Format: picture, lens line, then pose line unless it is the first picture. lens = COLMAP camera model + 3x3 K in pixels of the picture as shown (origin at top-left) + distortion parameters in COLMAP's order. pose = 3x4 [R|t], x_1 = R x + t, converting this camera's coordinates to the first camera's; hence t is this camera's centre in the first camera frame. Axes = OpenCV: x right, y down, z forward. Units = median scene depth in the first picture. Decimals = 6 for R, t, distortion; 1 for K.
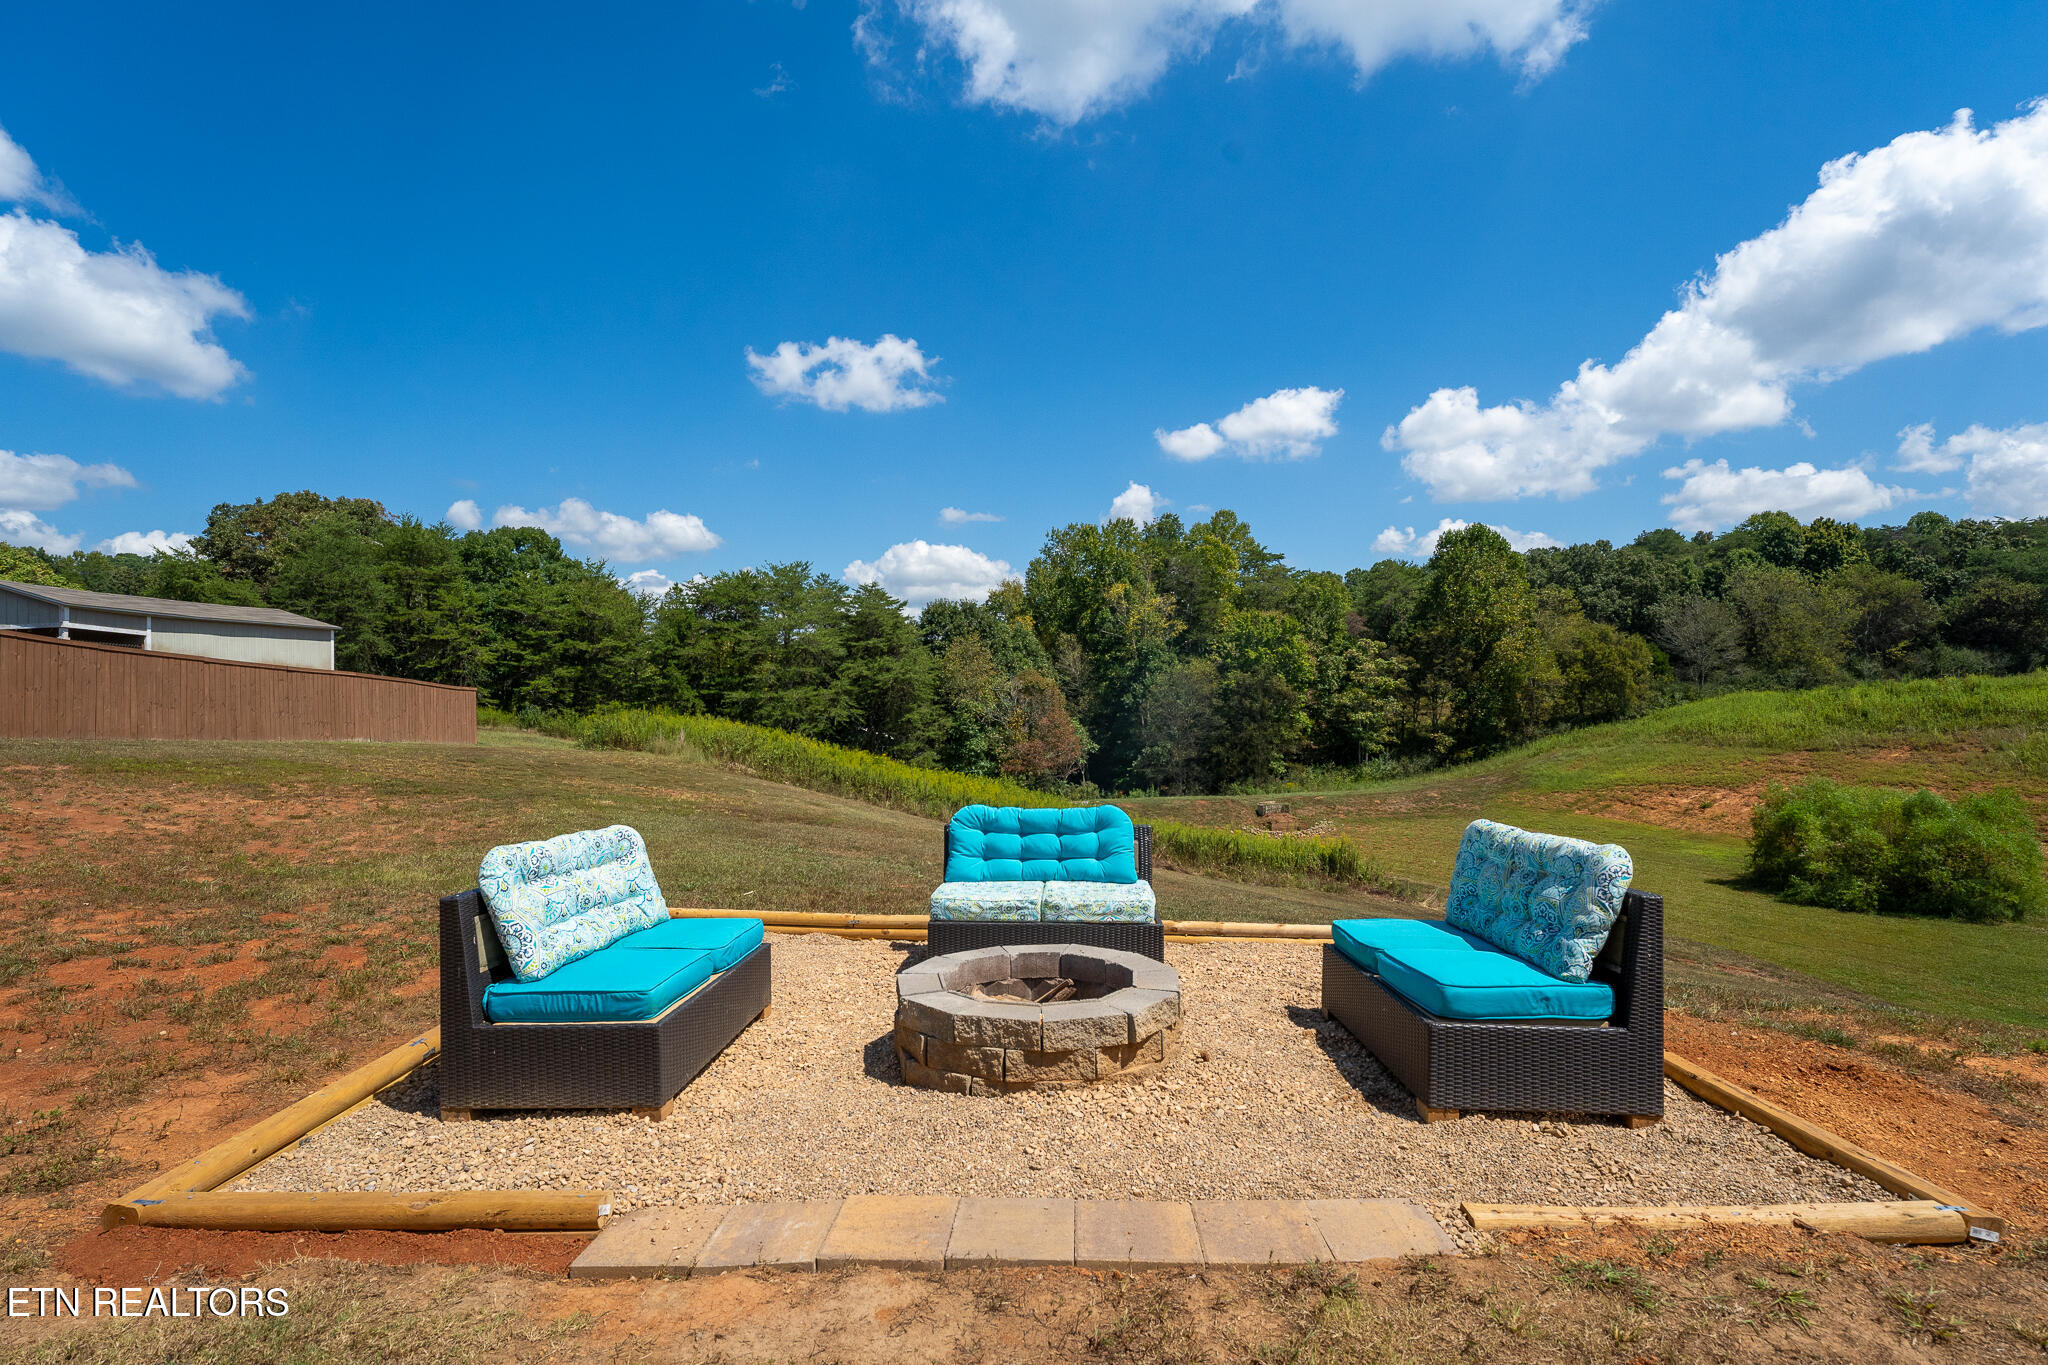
lens RADIAL K [[963.8, 0, 1026.6], [0, 963.8, 671.7], [0, 0, 1]] dist [-0.011293, 0.000780]
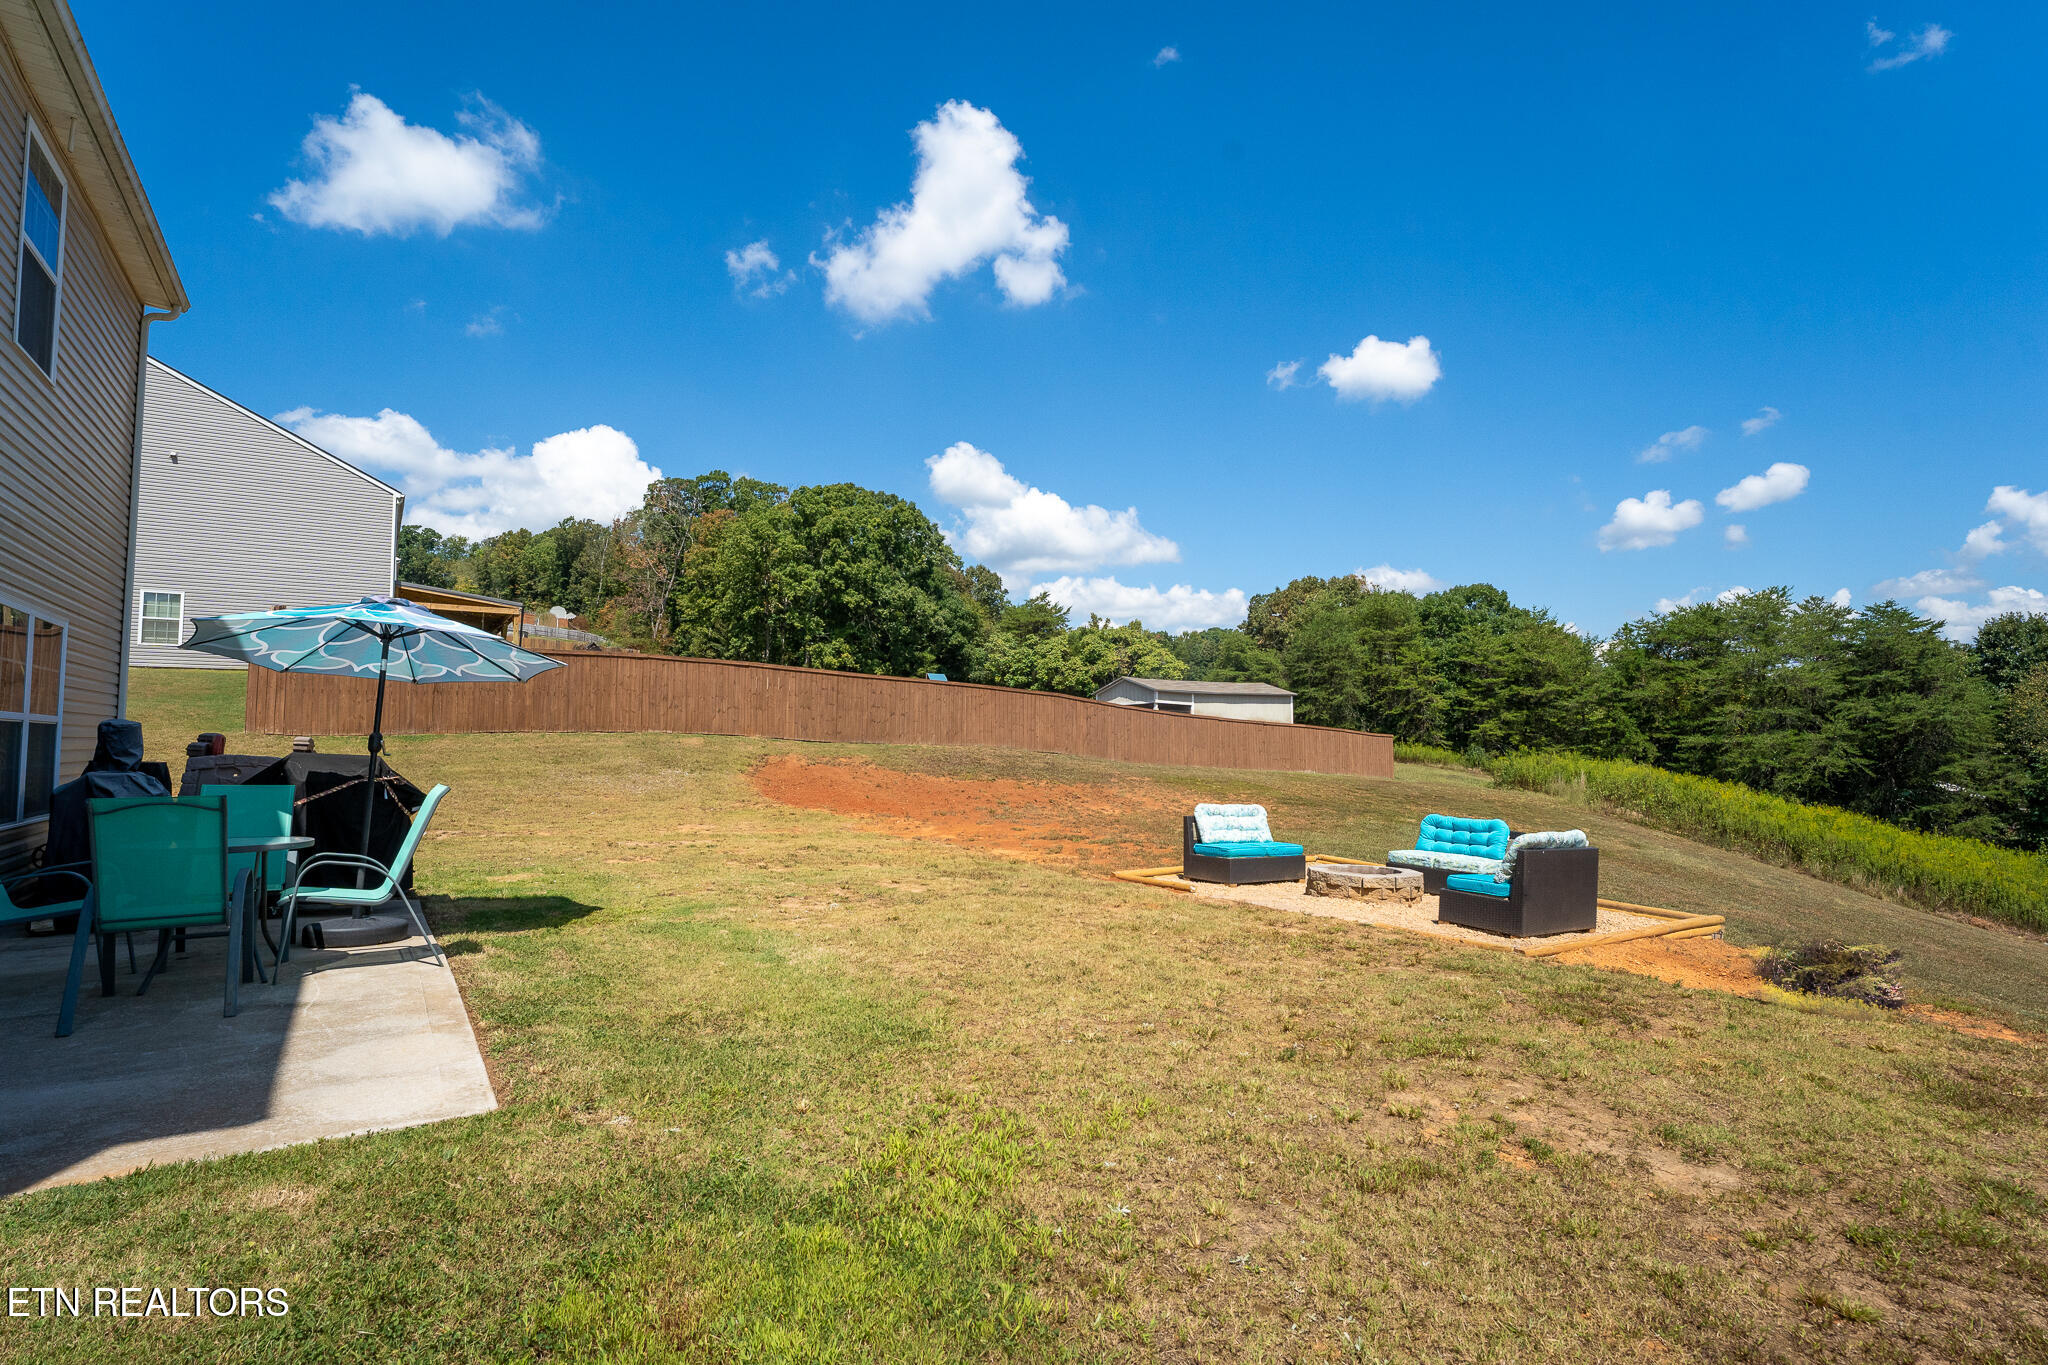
lens RADIAL K [[963.8, 0, 1021.1], [0, 963.8, 686.7], [0, 0, 1]] dist [-0.011293, 0.000780]
pose [[0.576379, -0.033490, -0.816496, 0.079638], [0.012798, 0.999407, -0.031958, -0.005271], [0.817082, 0.007970, 0.576466, -0.061984]]
